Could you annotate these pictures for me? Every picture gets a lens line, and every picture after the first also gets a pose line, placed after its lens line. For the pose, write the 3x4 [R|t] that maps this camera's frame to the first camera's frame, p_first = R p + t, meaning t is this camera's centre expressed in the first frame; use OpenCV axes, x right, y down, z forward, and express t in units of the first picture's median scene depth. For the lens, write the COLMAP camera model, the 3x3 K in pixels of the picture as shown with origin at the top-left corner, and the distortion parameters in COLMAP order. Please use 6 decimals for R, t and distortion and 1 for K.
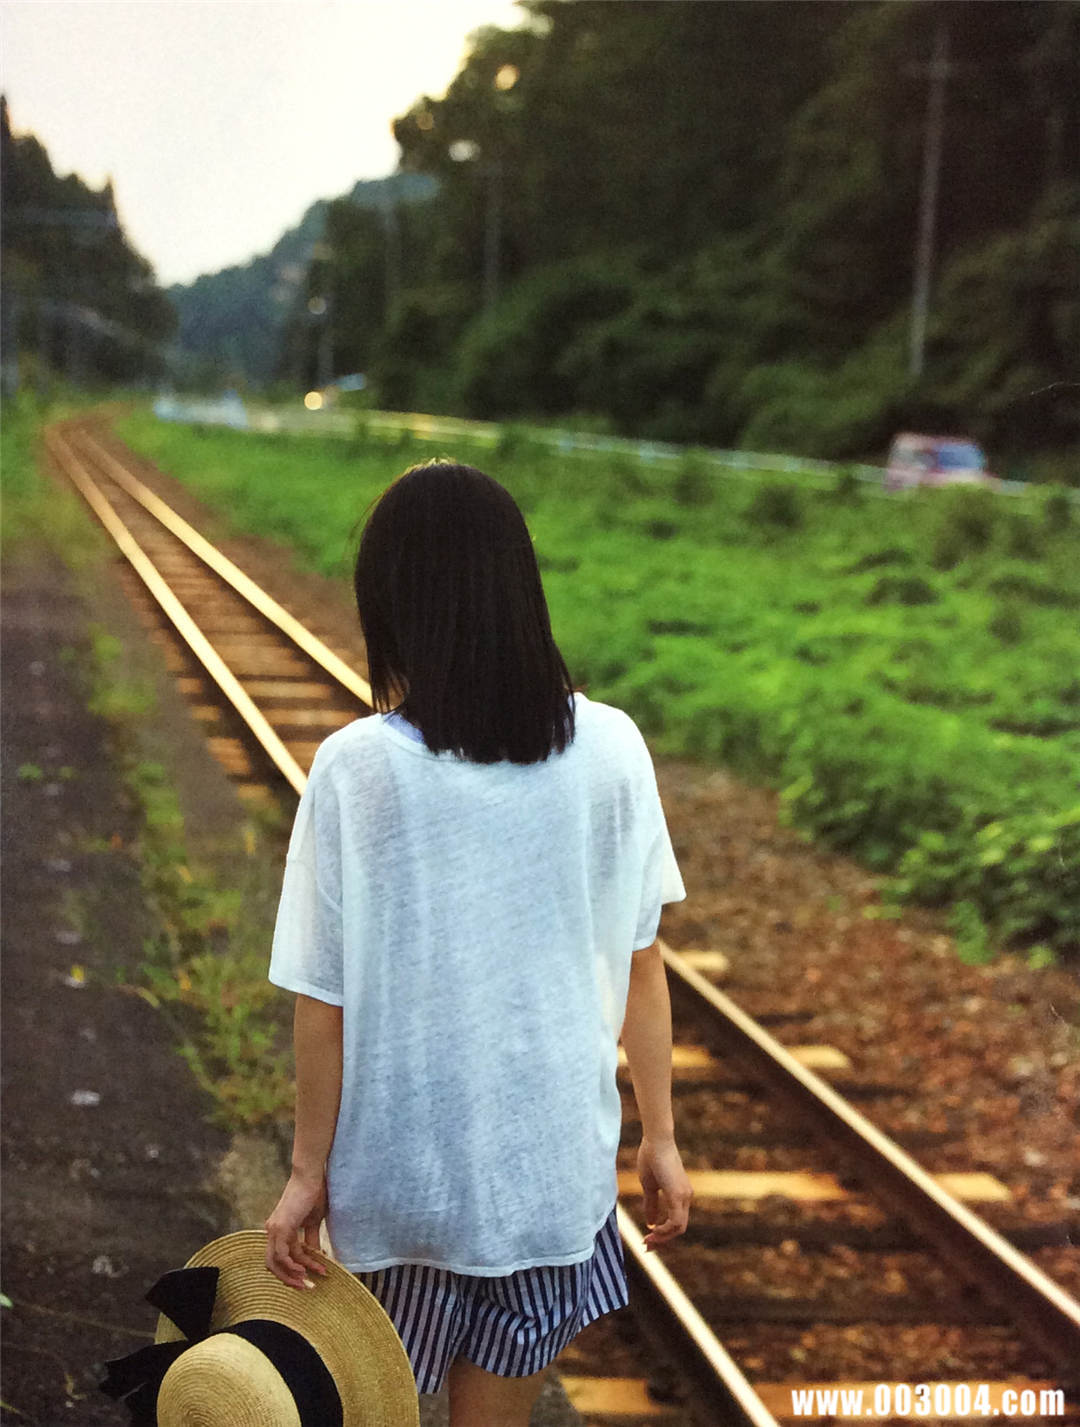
lens RADIAL K [[2272.2, 0, 540.0], [0, 2272.2, 713.5], [0, 0, 1]] dist [0.011490, -0.007439]
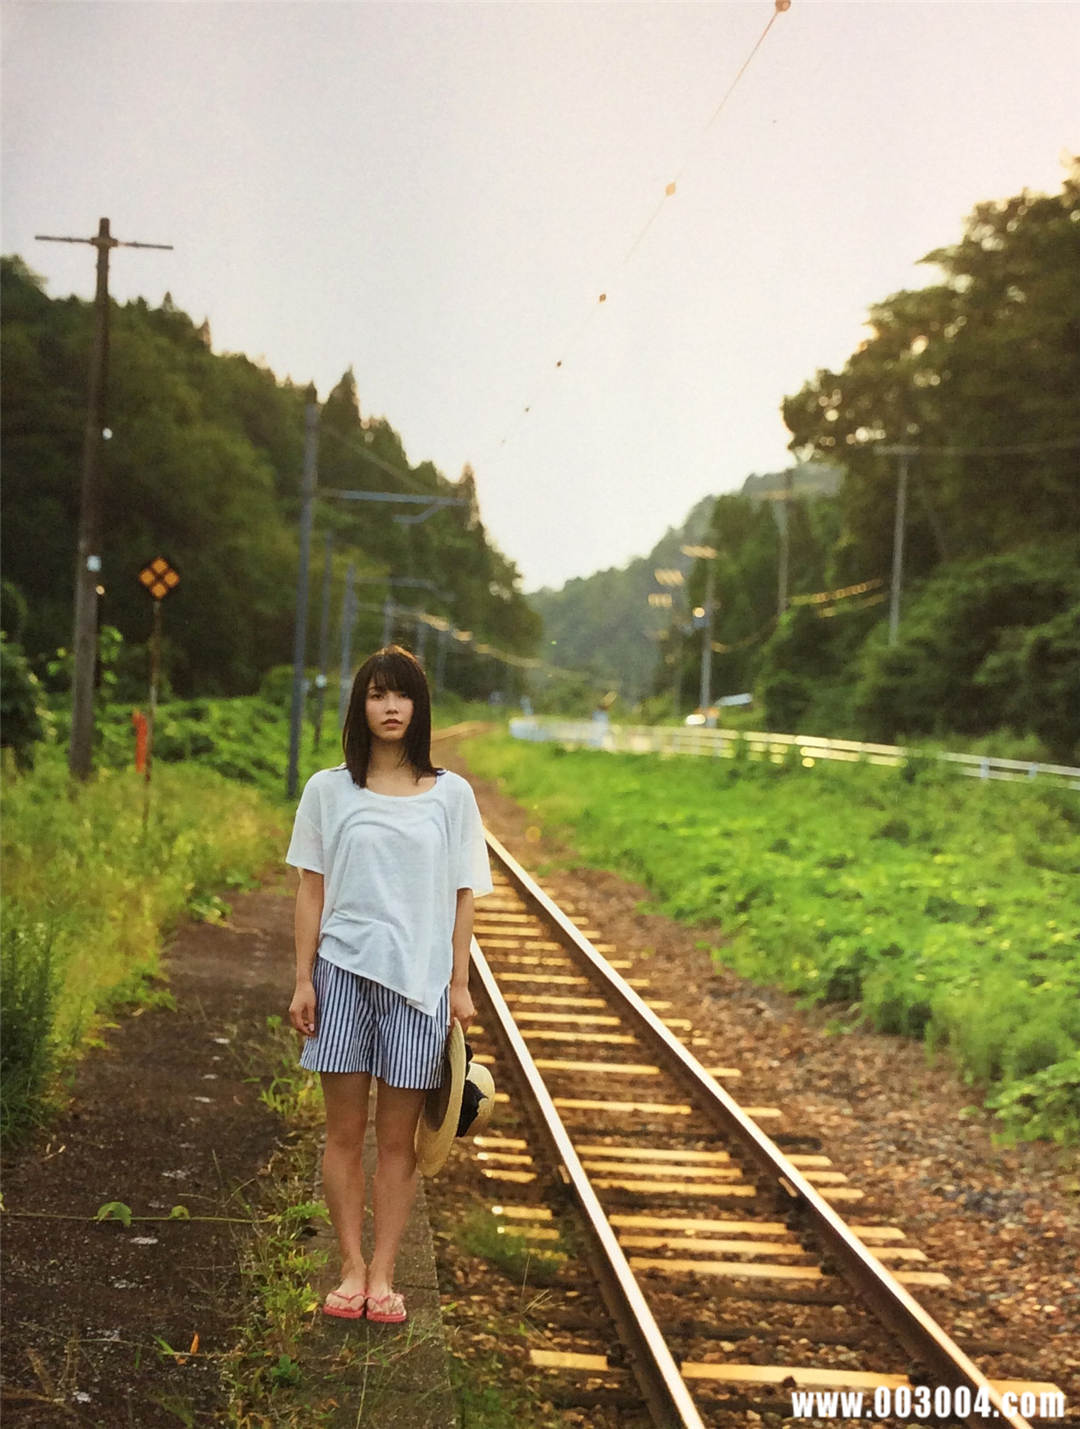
lens RADIAL K [[2275.3, 0, 540.0], [0, 2275.3, 714.5], [0, 0, 1]] dist [0.011490, -0.007439]
pose [[0.982428, 0.007145, -0.186503, 0.006301], [-0.035268, 0.988371, -0.147912, -0.009274], [0.183278, 0.151891, 0.971256, 0.154979]]
